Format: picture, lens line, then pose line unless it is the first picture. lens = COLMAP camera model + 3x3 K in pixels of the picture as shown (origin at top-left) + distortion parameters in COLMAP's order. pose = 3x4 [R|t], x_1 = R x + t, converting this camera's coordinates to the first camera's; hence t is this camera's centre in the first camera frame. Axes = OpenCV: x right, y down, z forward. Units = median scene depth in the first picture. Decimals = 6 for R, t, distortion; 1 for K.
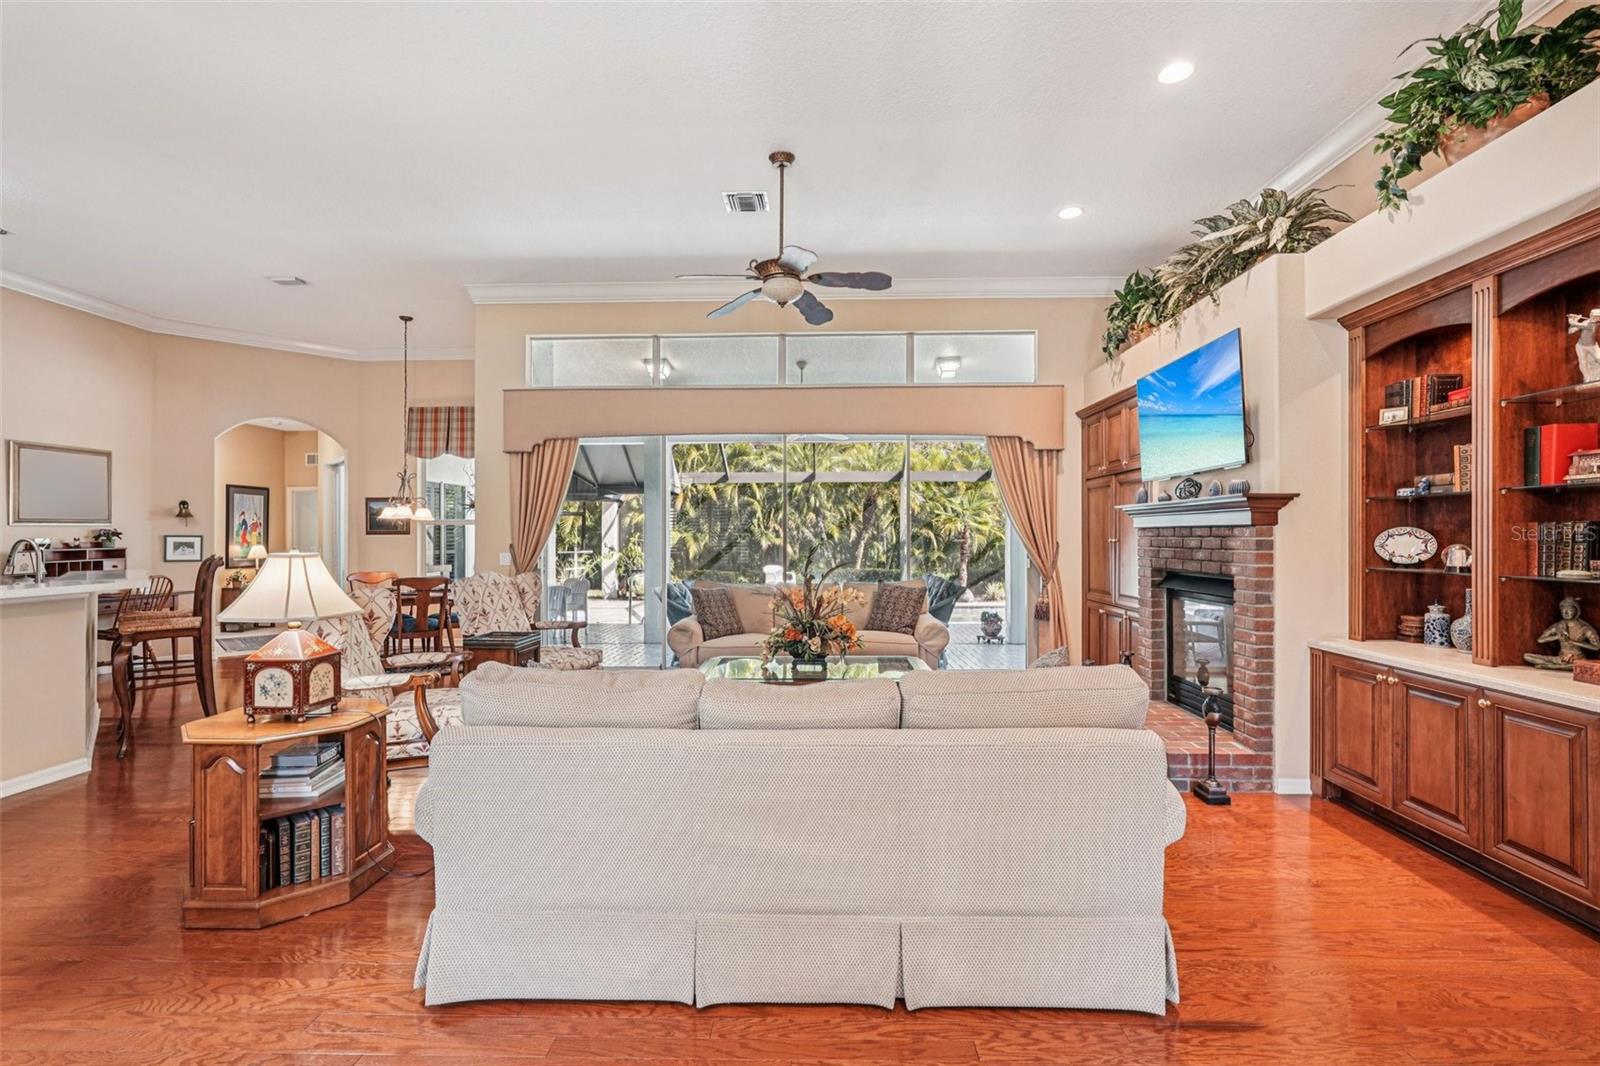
lens RADIAL K [[717.2, 0, 808.7], [0, 717.2, 533.0], [0, 0, 1]] dist [-0.012477, 0.006351]
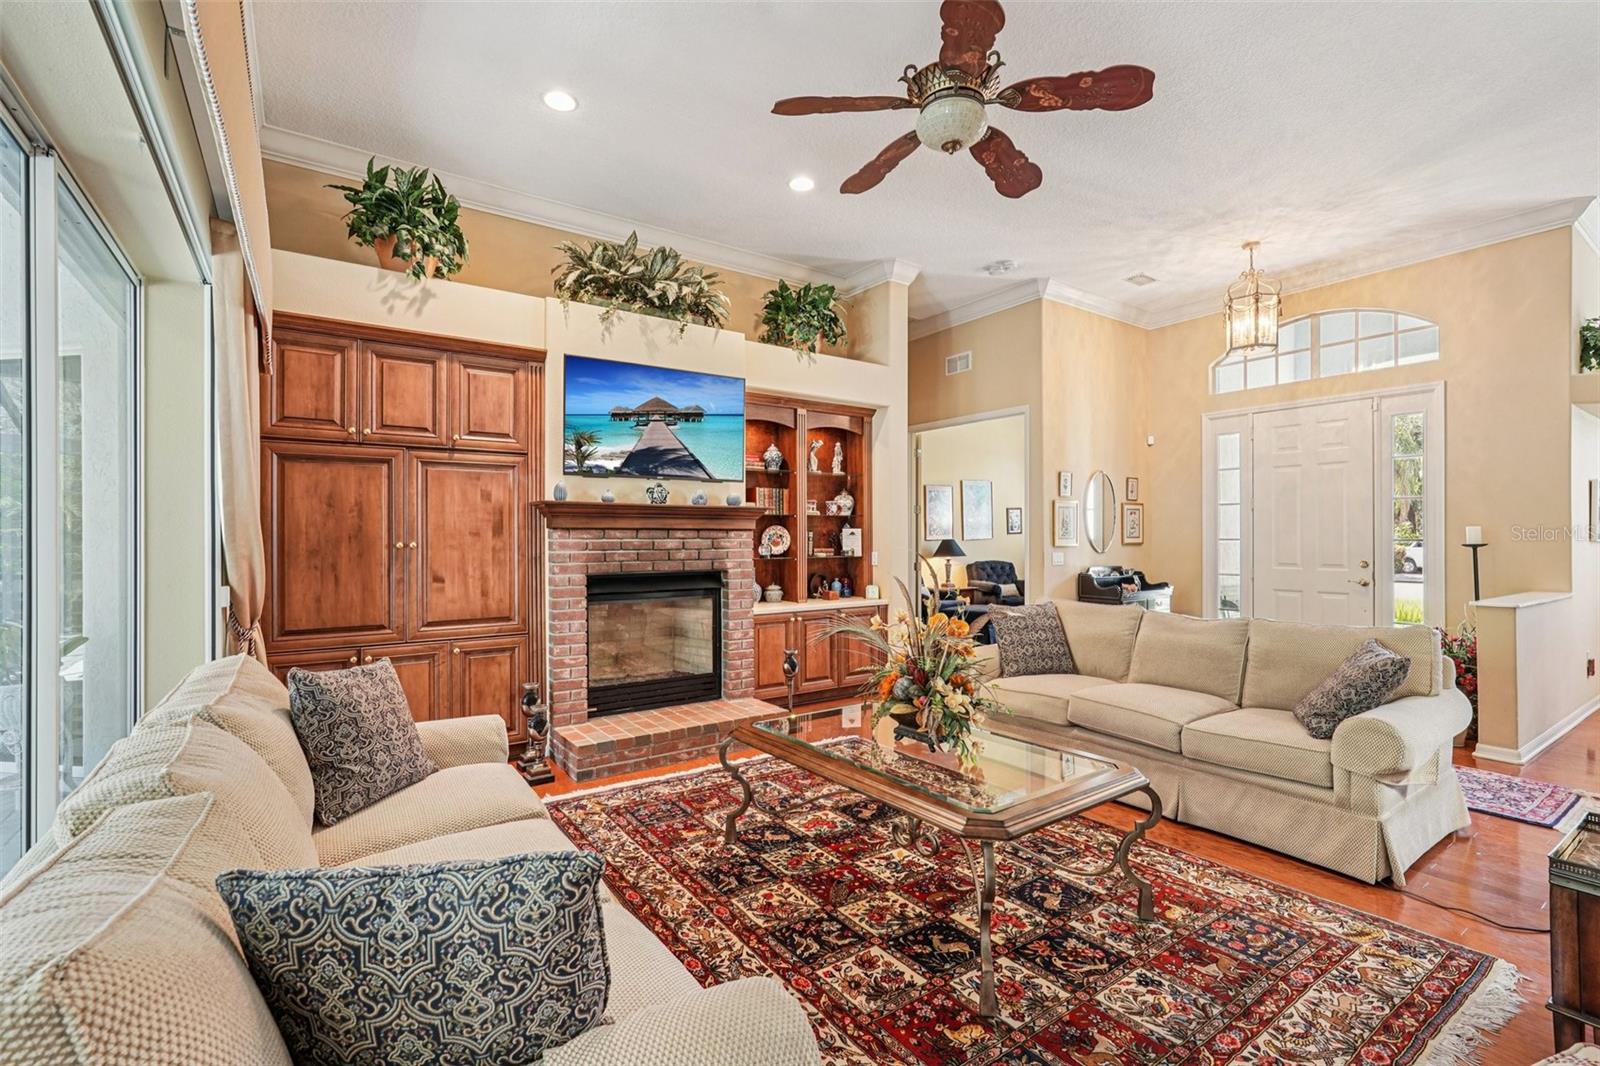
lens RADIAL K [[717.2, 0, 802.6], [0, 717.2, 535.3], [0, 0, 1]] dist [-0.012477, 0.006351]
pose [[-0.592717, 0.004892, 0.805396, -0.297465], [0.000057, 0.999982, -0.006031, 0.004468], [-0.805410, -0.003529, -0.592707, 0.976800]]
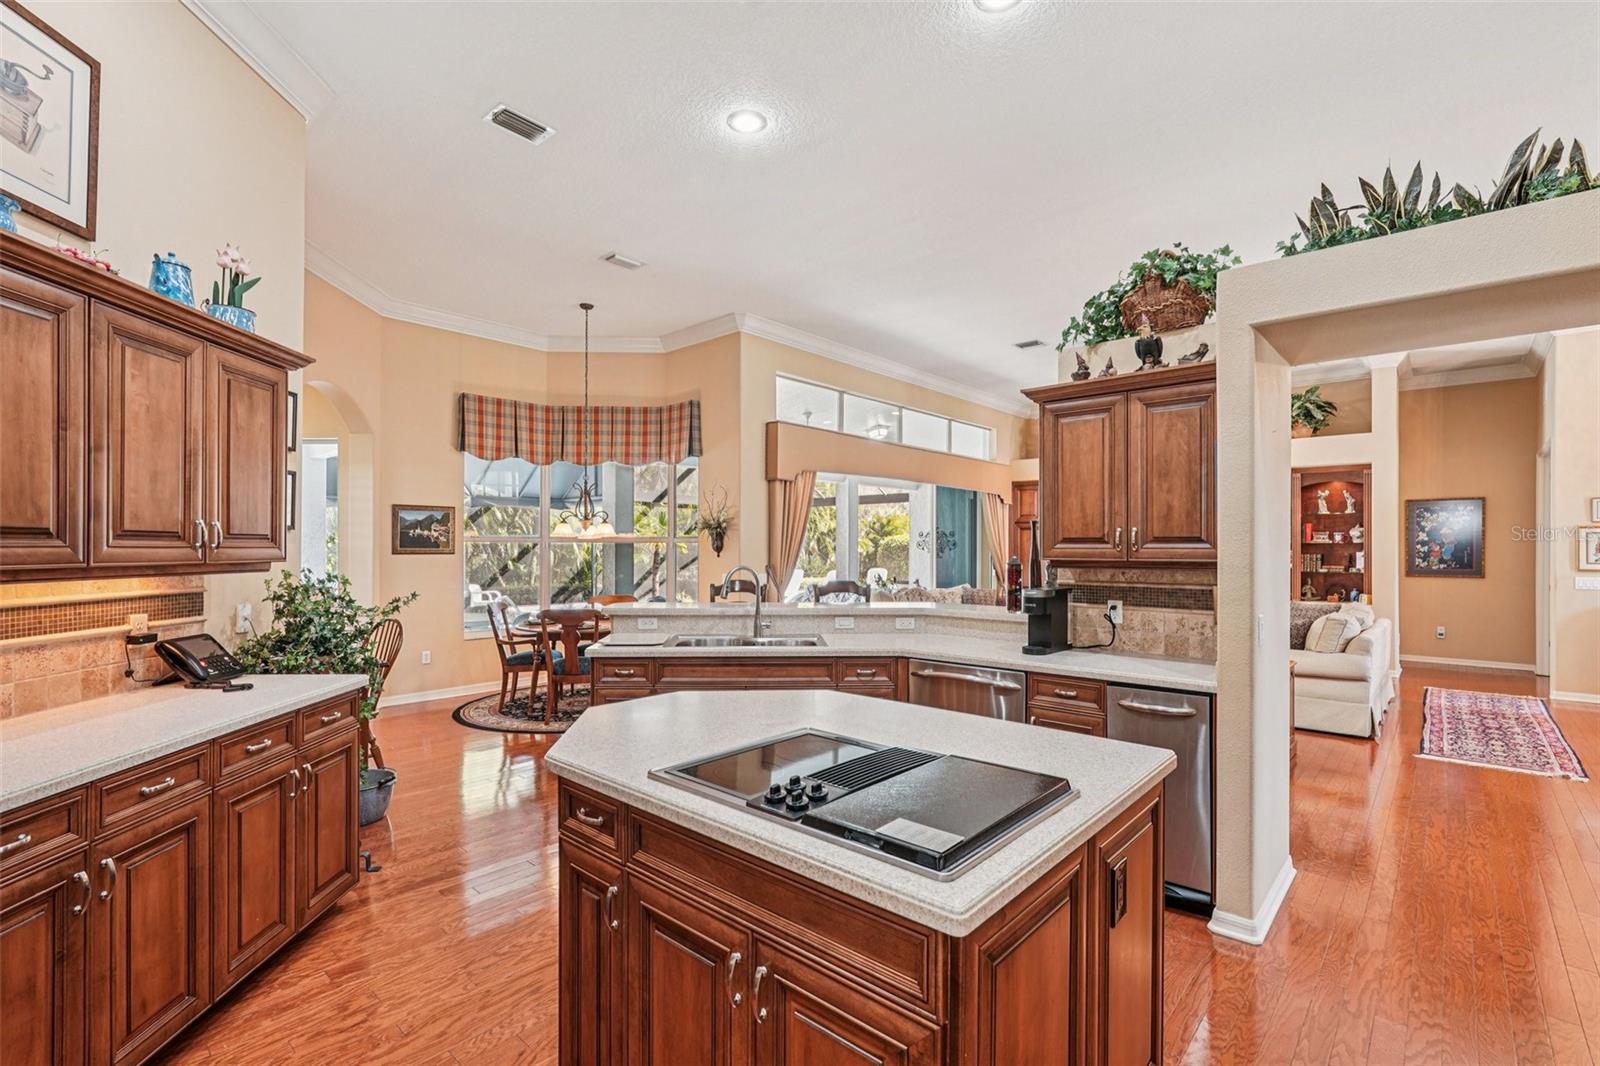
lens RADIAL K [[717.2, 0, 796.2], [0, 717.2, 548.9], [0, 0, 1]] dist [-0.012477, 0.006351]
pose [[0.657446, 0.003929, 0.753491, -1.212865], [-0.008249, 0.999964, 0.001982, -0.011685], [-0.753457, -0.007518, 0.657455, 0.273683]]
